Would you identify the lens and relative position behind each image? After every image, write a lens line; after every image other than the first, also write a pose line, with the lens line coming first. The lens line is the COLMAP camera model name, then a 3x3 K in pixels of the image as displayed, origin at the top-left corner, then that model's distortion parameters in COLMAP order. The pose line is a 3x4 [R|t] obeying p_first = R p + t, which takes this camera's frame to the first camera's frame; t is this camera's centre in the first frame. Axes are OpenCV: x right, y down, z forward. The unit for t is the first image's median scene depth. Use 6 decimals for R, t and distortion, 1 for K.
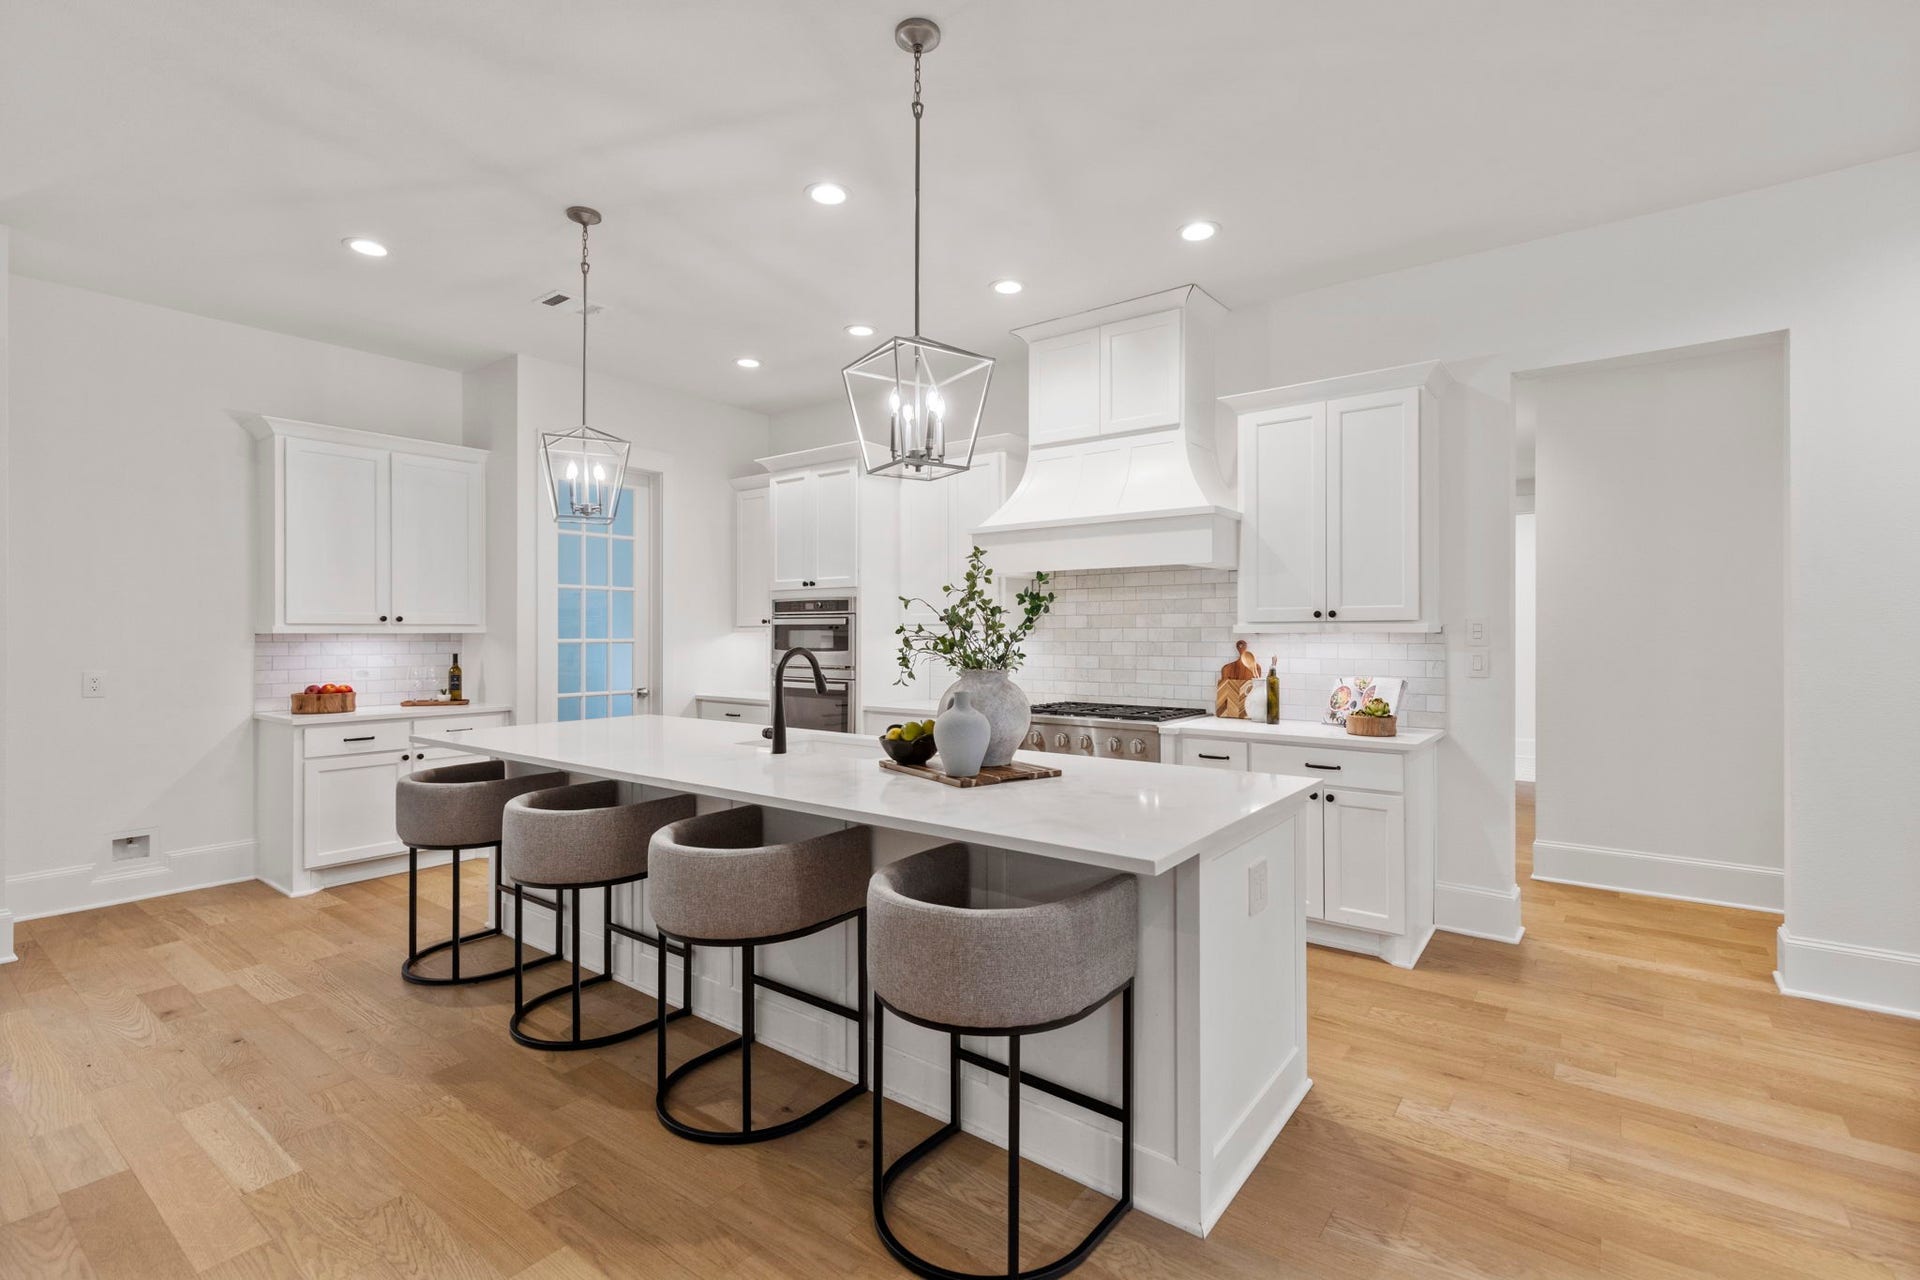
lens RADIAL K [[880.1, 0, 959.6], [0, 880.1, 639.1], [0, 0, 1]] dist [0.012450, -0.002107]
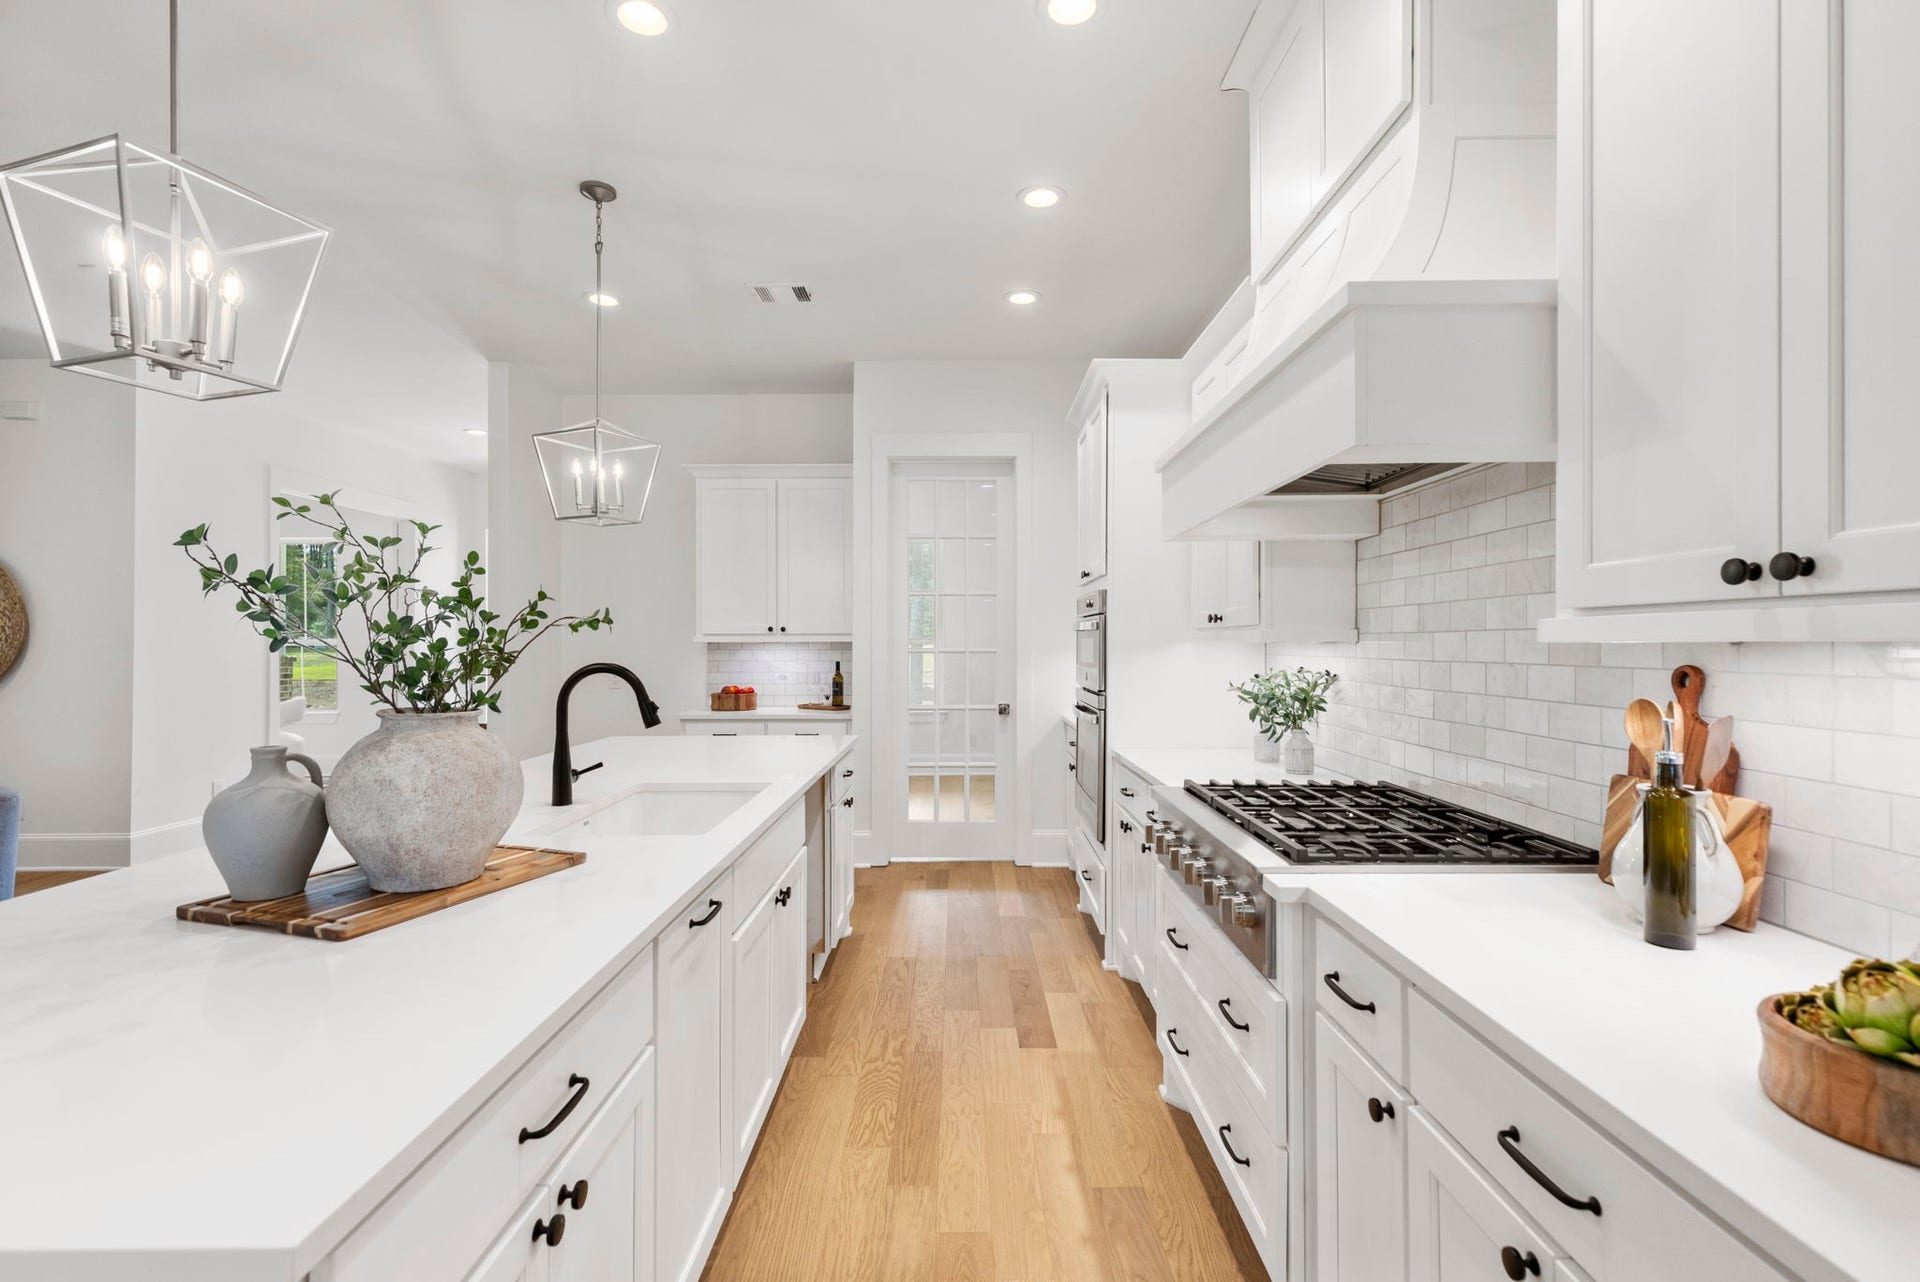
lens RADIAL K [[880.1, 0, 961.8], [0, 880.1, 642.0], [0, 0, 1]] dist [0.012450, -0.002107]
pose [[0.601808, -0.000115, -0.798641, 0.392684], [-0.003316, 0.999991, -0.002643, -0.004857], [0.798634, 0.004239, 0.601802, 0.541782]]
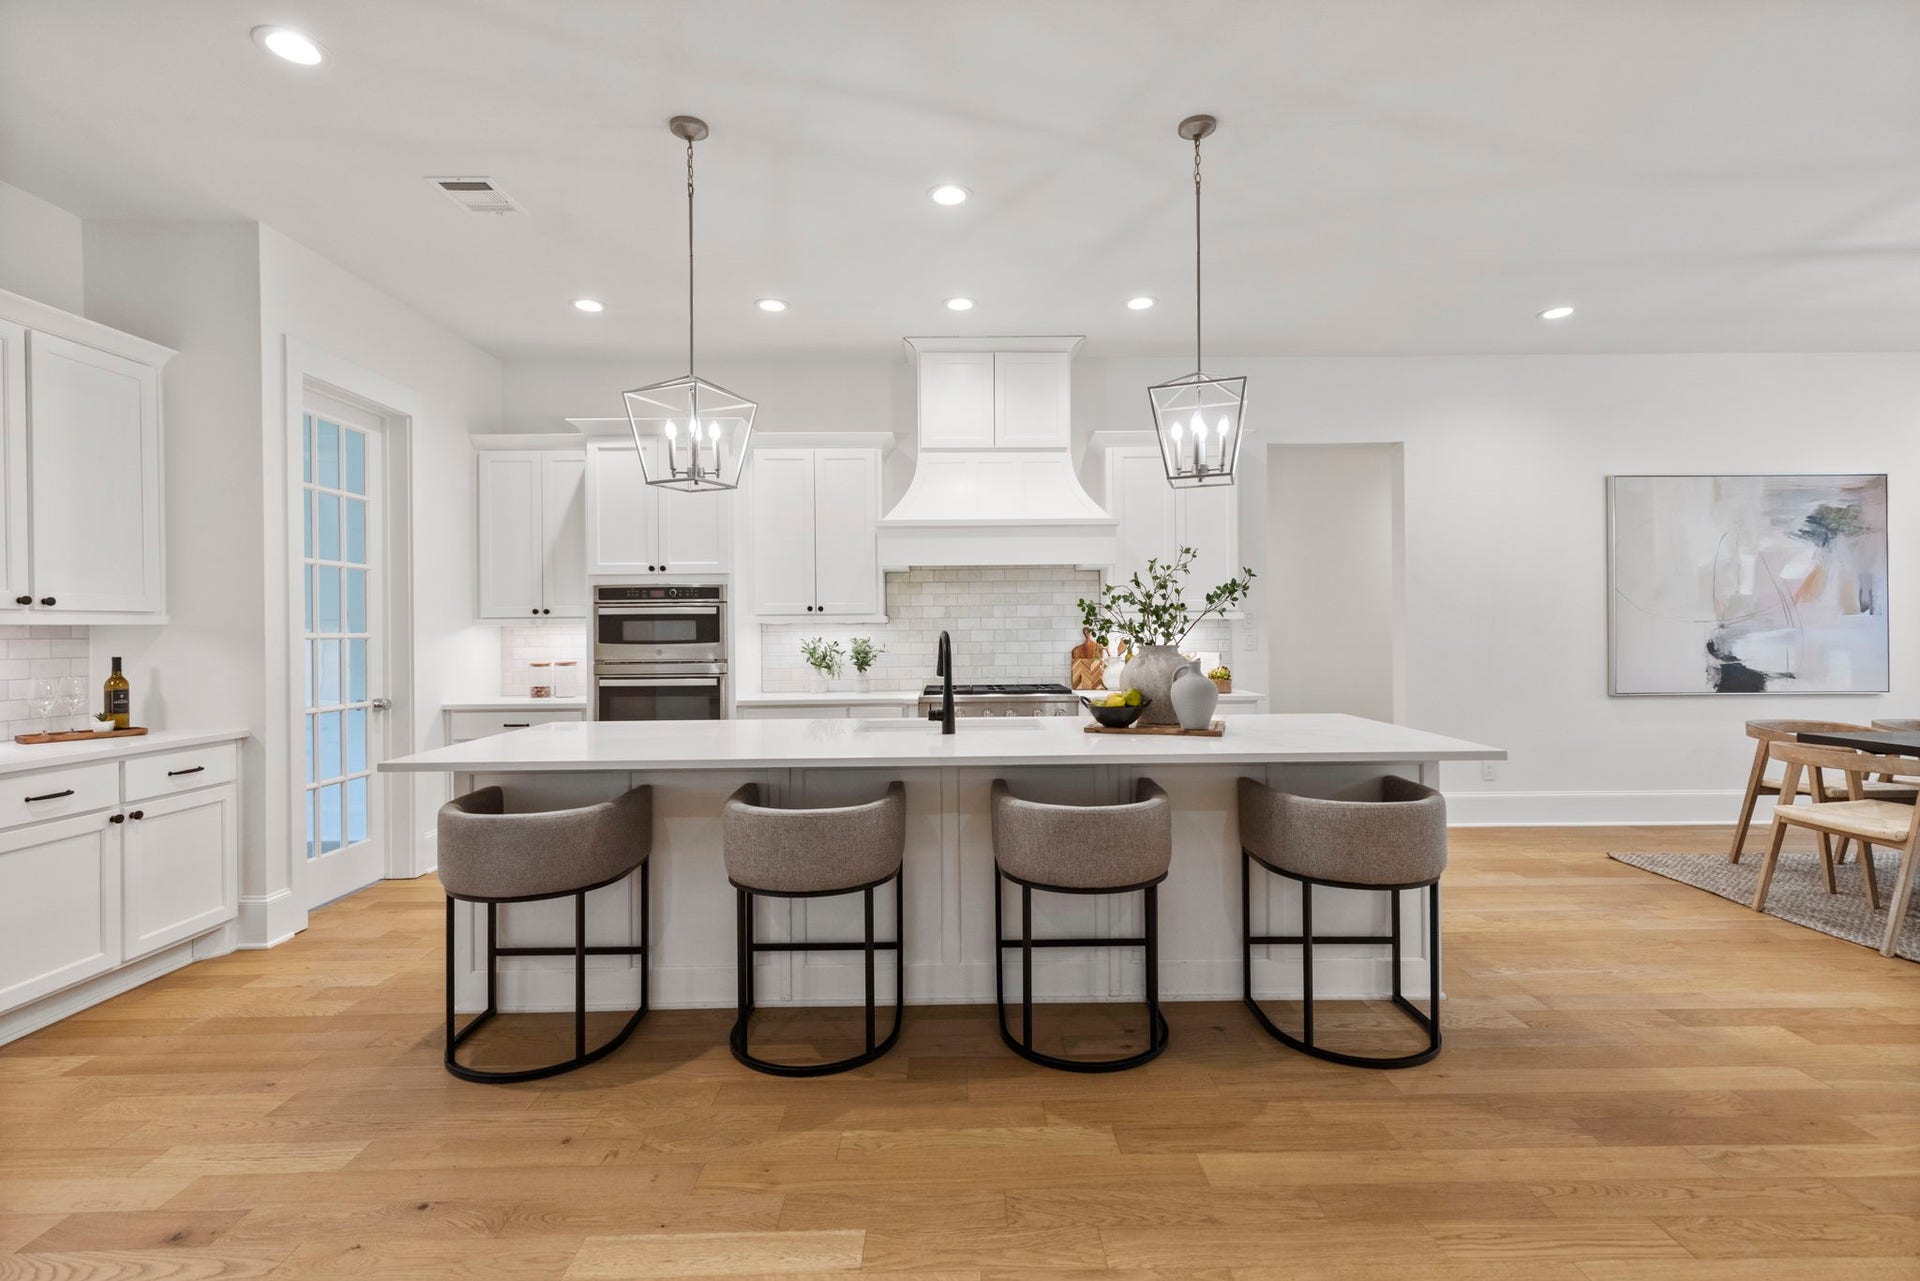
lens RADIAL K [[880.1, 0, 970.6], [0, 880.1, 634.7], [0, 0, 1]] dist [0.012450, -0.002107]
pose [[0.786785, -0.010178, 0.617143, -0.534116], [0.014482, 0.999893, -0.001972, 0.011707], [-0.617057, 0.010489, 0.786849, 0.117204]]
